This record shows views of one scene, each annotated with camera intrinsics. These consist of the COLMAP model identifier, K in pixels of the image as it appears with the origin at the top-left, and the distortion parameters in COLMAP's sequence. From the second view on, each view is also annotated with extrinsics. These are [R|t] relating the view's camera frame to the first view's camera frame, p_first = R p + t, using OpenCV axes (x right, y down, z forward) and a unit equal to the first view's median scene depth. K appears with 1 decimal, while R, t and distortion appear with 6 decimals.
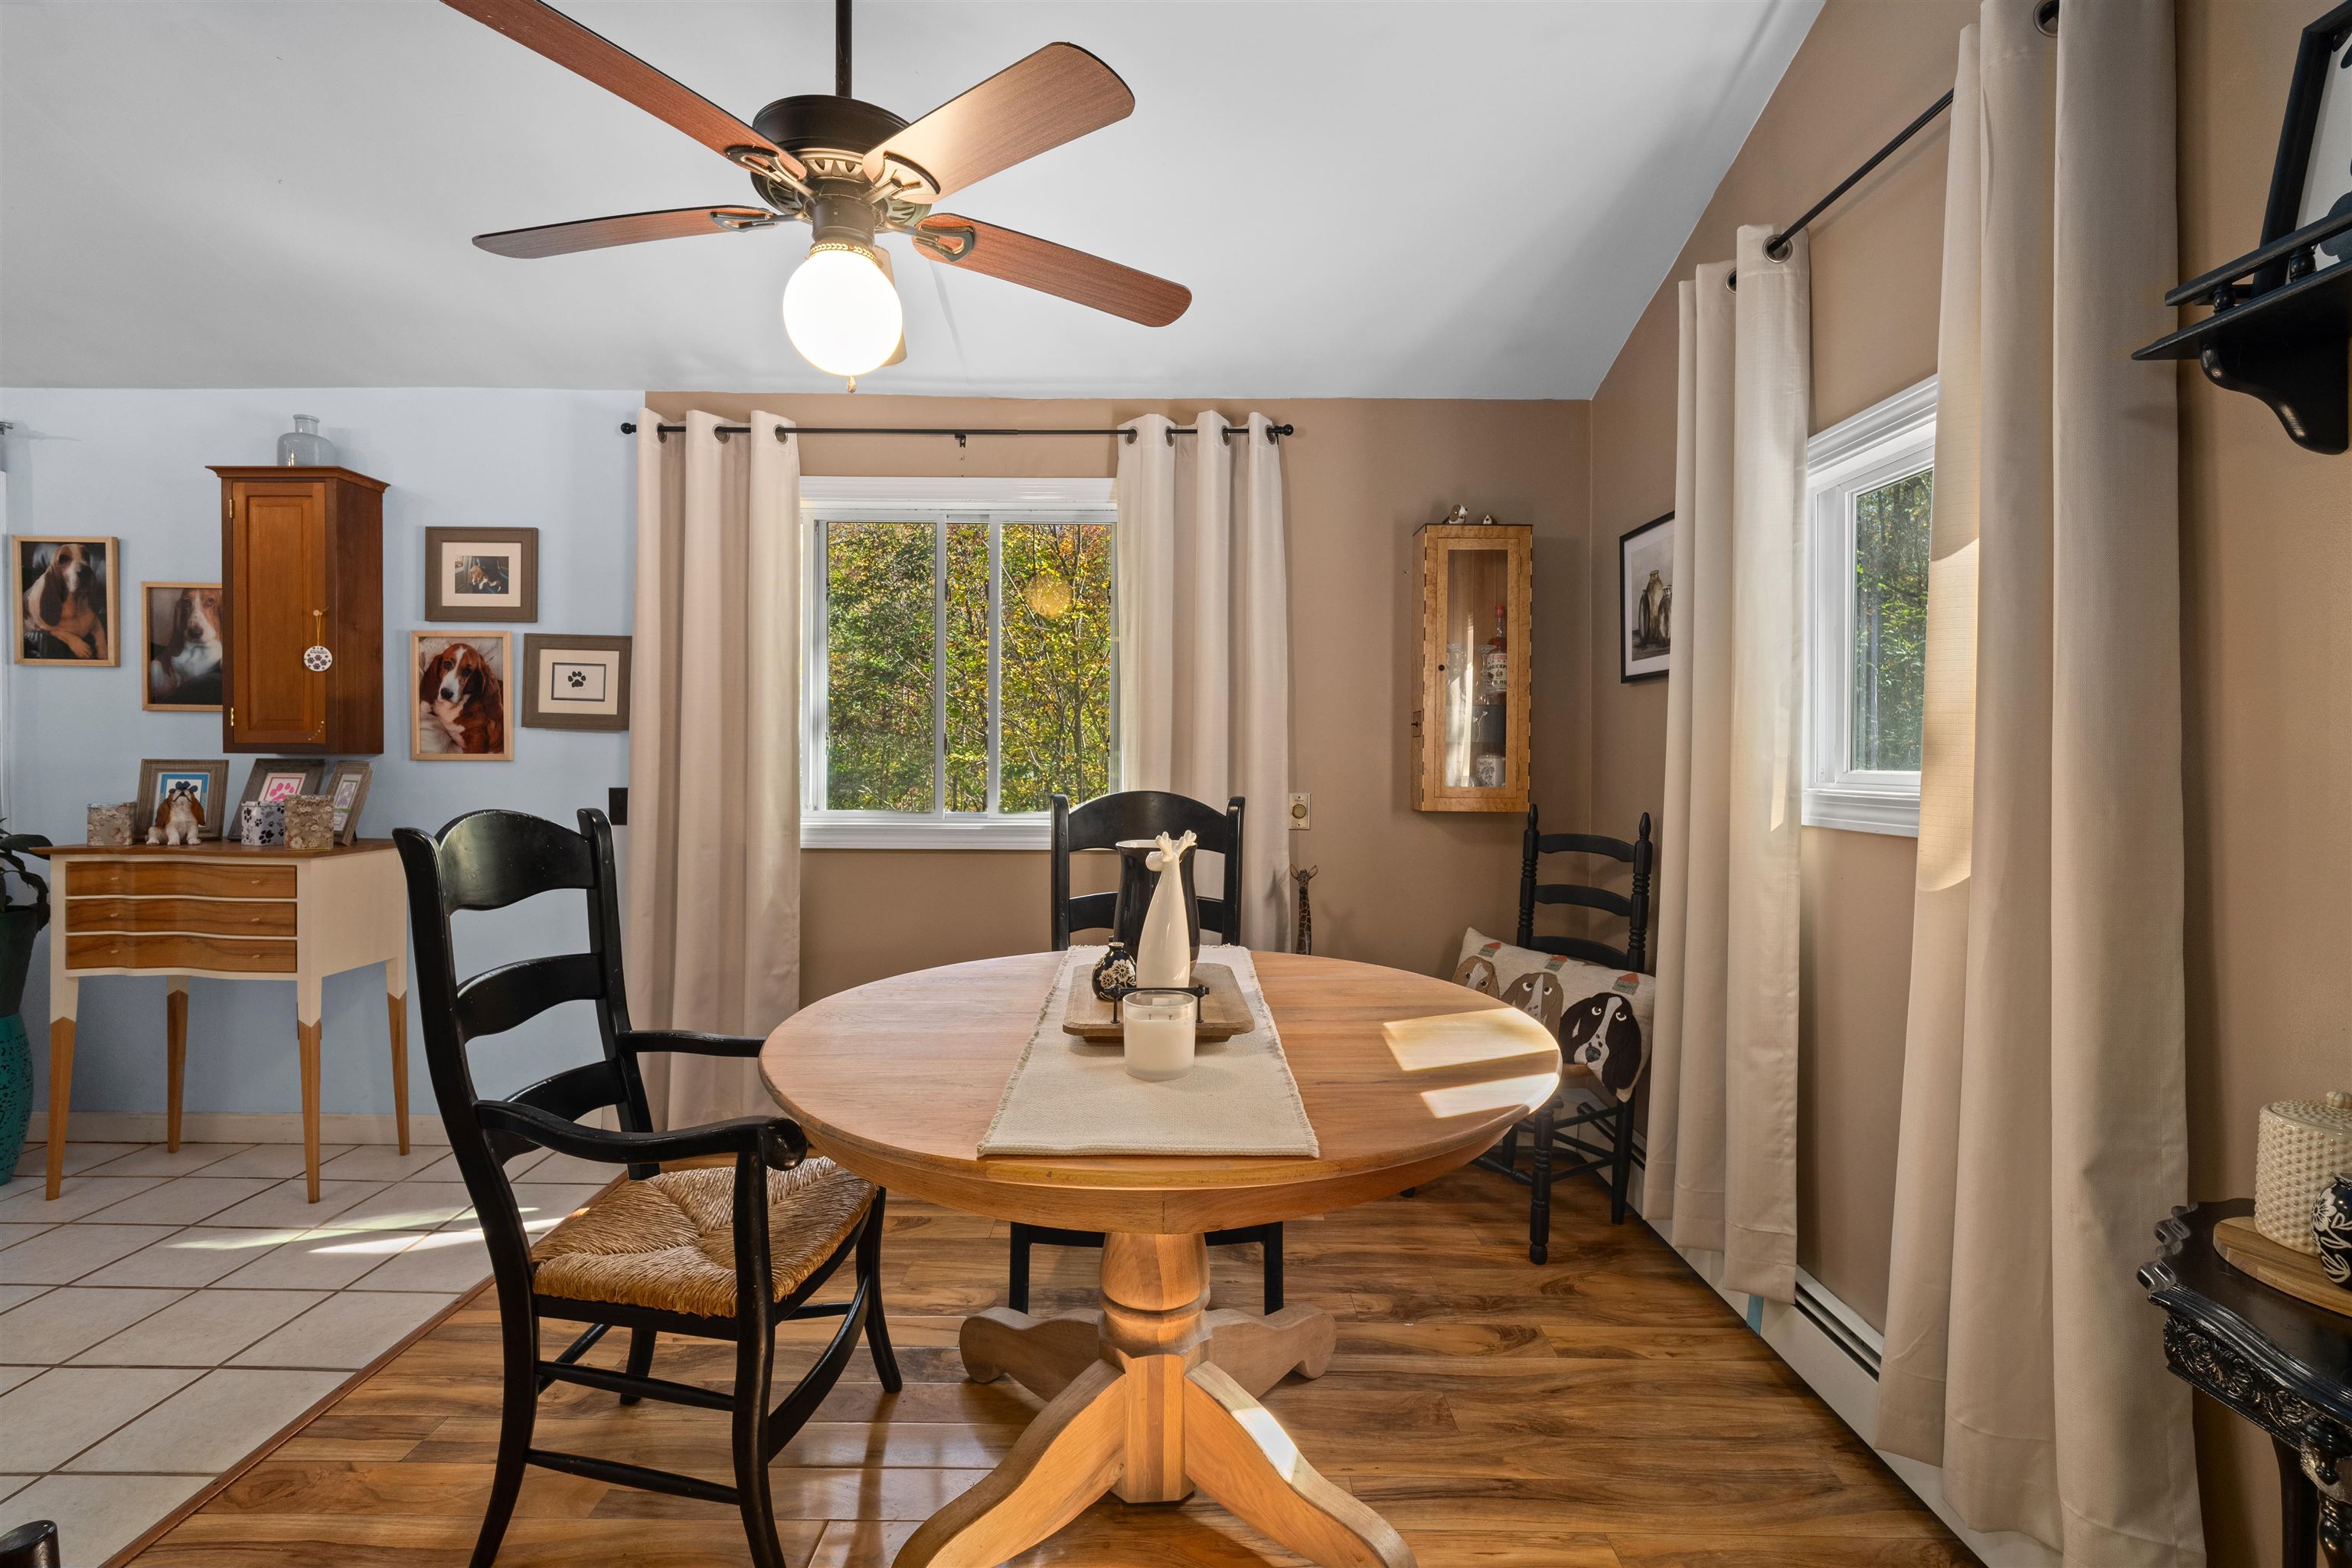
lens RADIAL K [[1113.6, 0, 1184.7], [0, 1113.6, 770.0], [0, 0, 1]] dist [-0.014328, 0.007586]
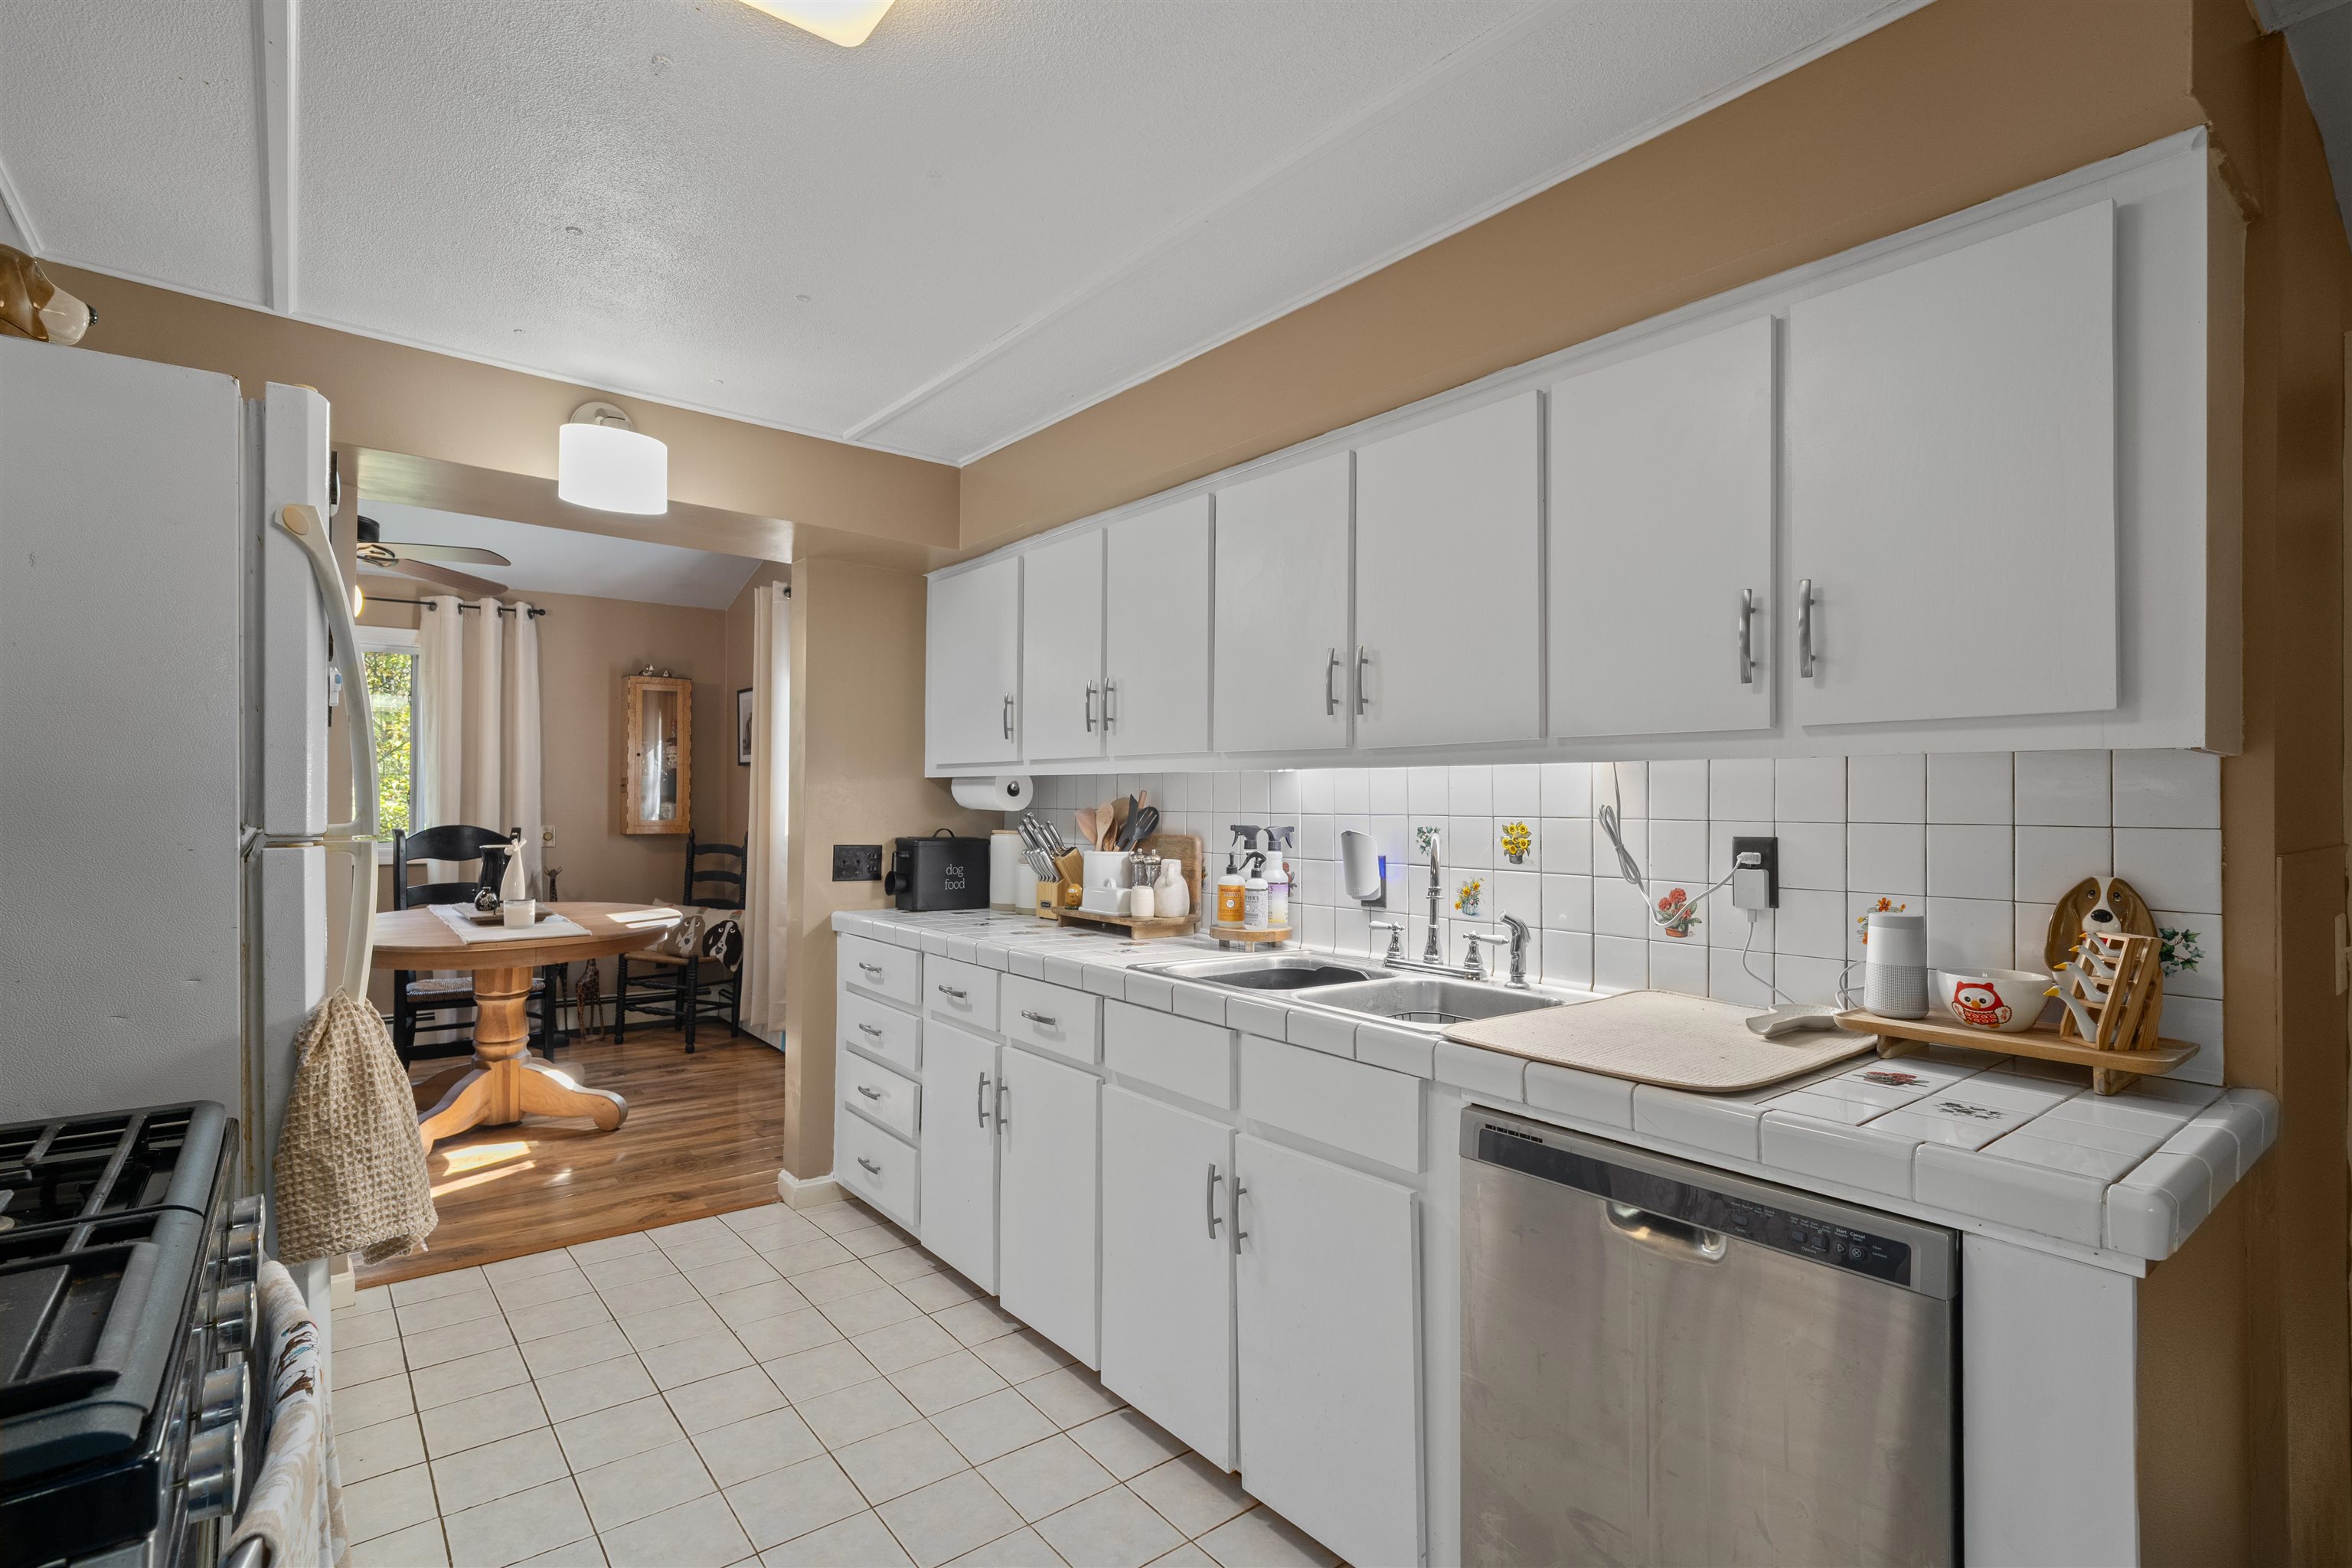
lens RADIAL K [[1113.6, 0, 1172.6], [0, 1113.6, 781.6], [0, 0, 1]] dist [-0.014328, 0.007586]
pose [[0.786480, 0.003694, 0.617605, -0.194106], [0.008879, 0.999811, -0.017287, -0.008495], [-0.617553, 0.019079, 0.786298, -0.921734]]
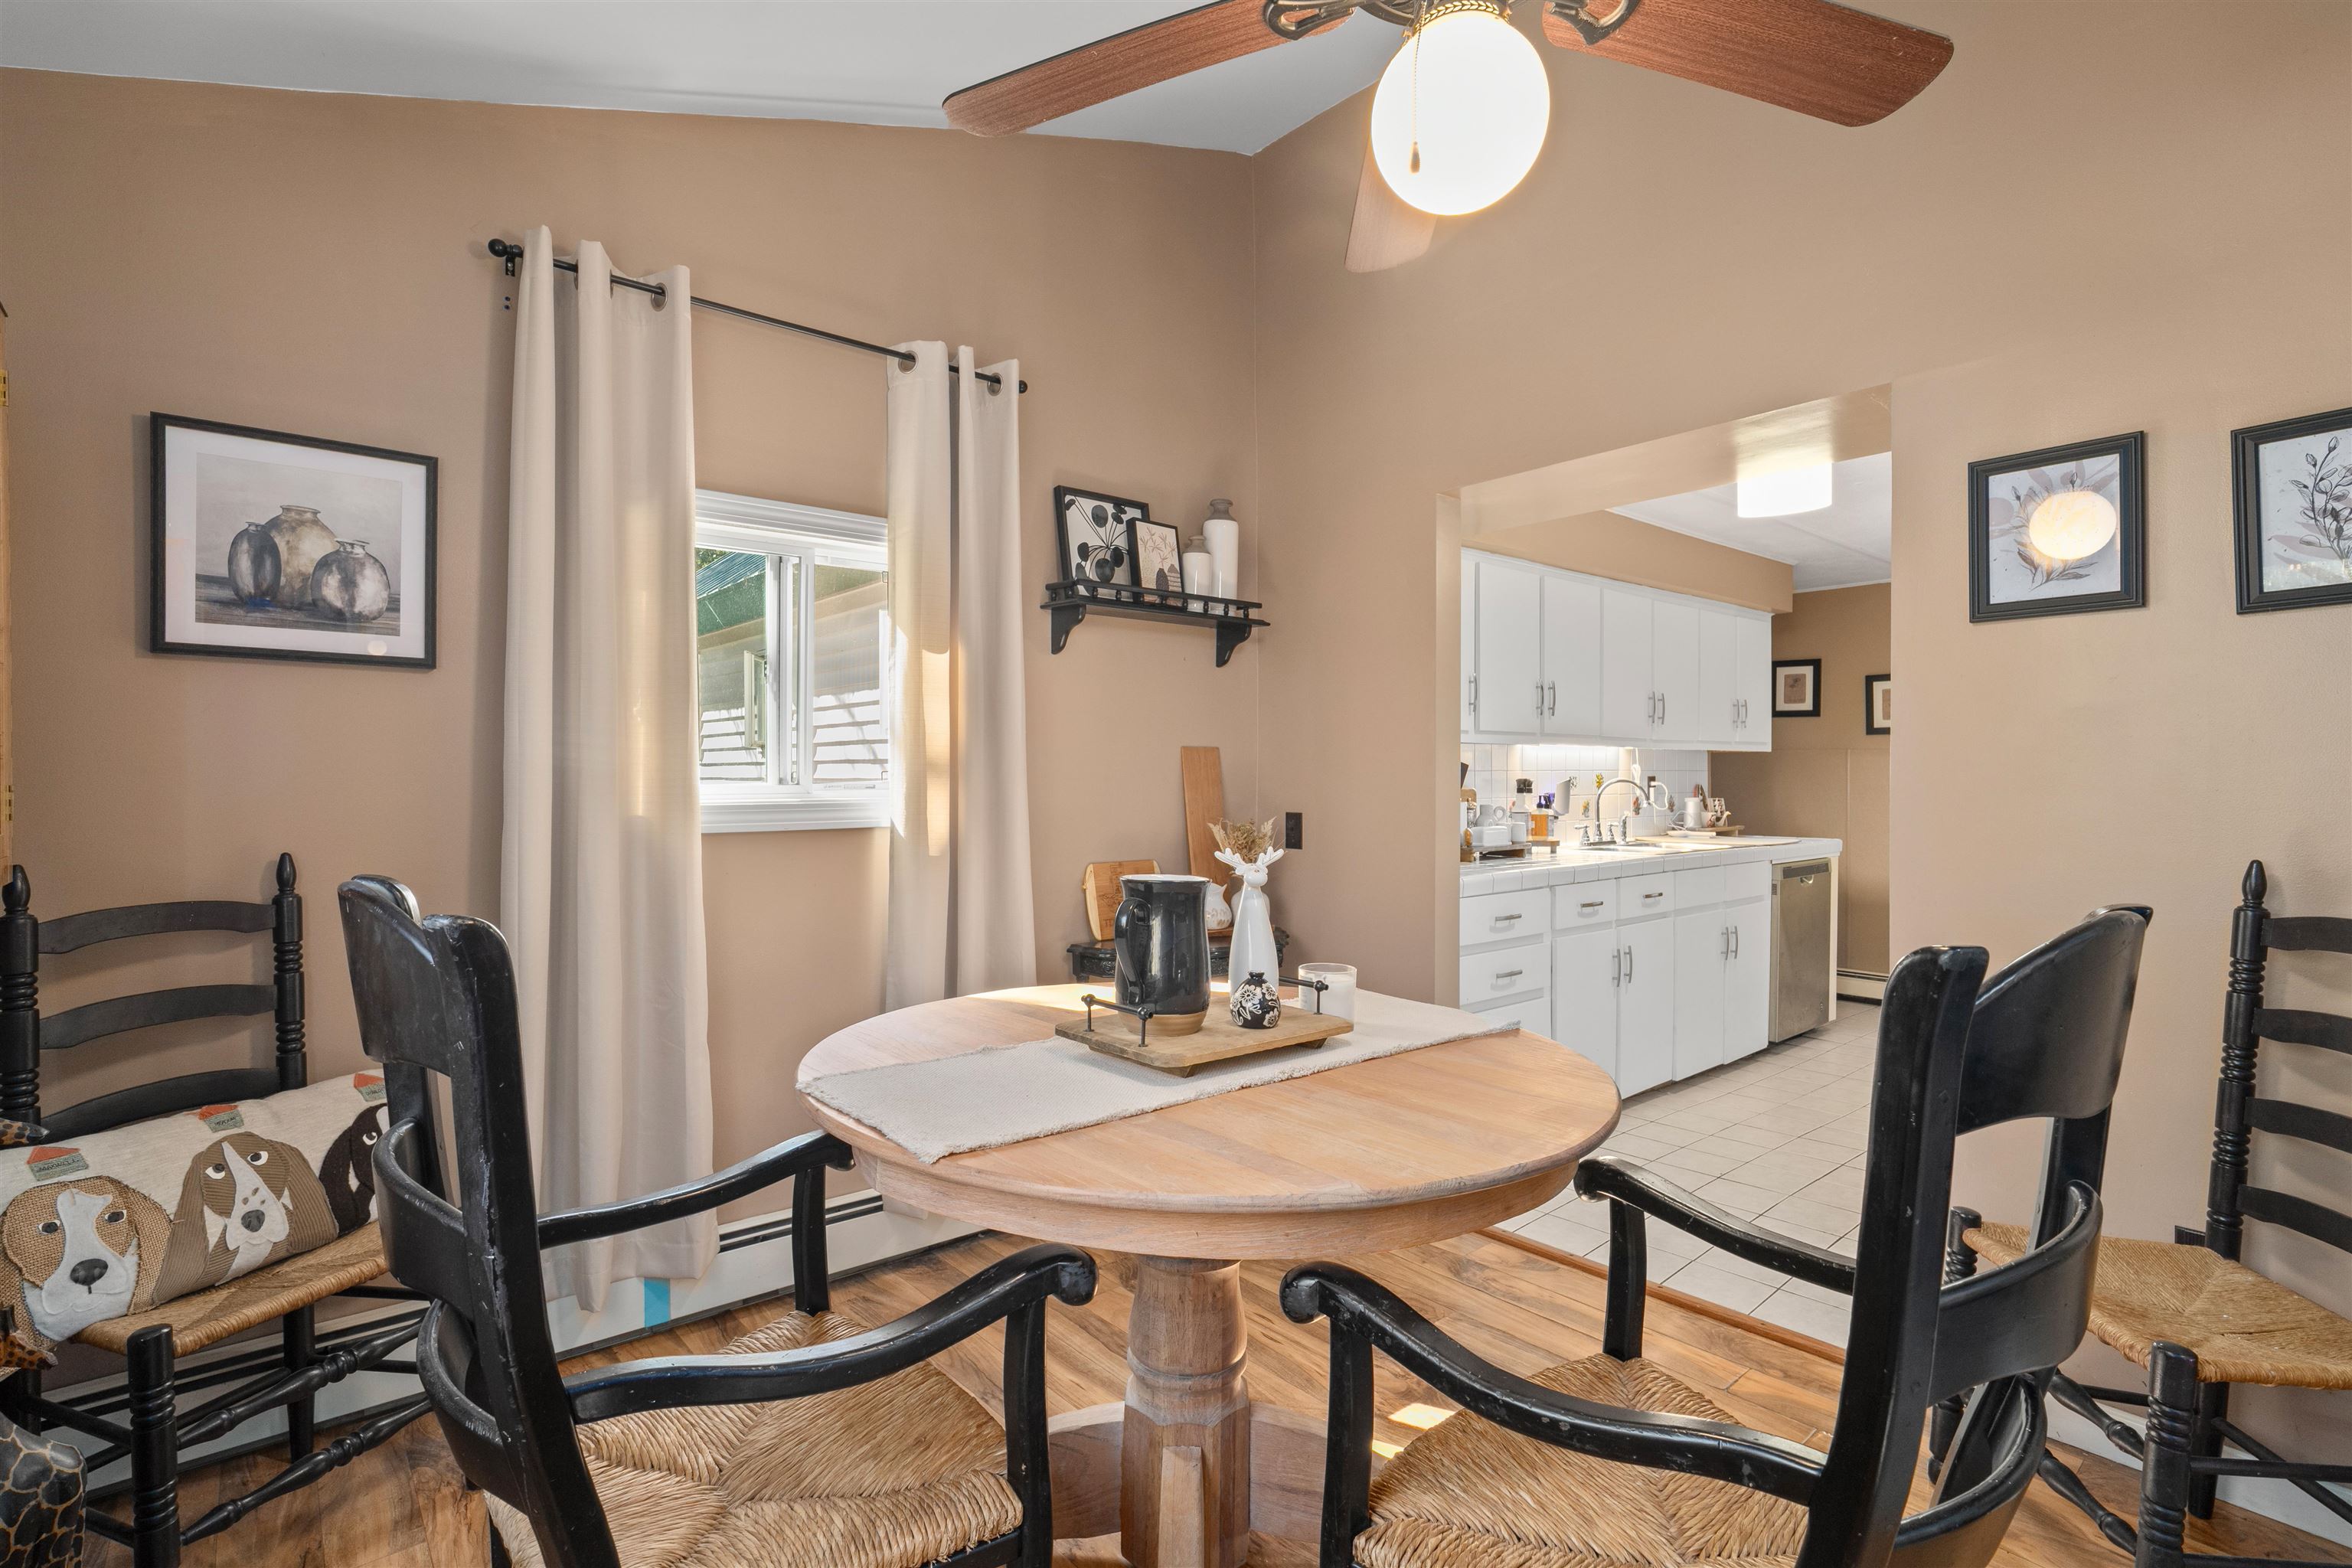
lens RADIAL K [[1113.6, 0, 1193.9], [0, 1113.6, 760.5], [0, 0, 1]] dist [-0.014328, 0.007586]
pose [[-0.657437, -0.005823, 0.753487, -0.411166], [0.000234, 0.999969, 0.007932, -0.020807], [-0.753510, 0.005391, -0.657415, 0.895098]]
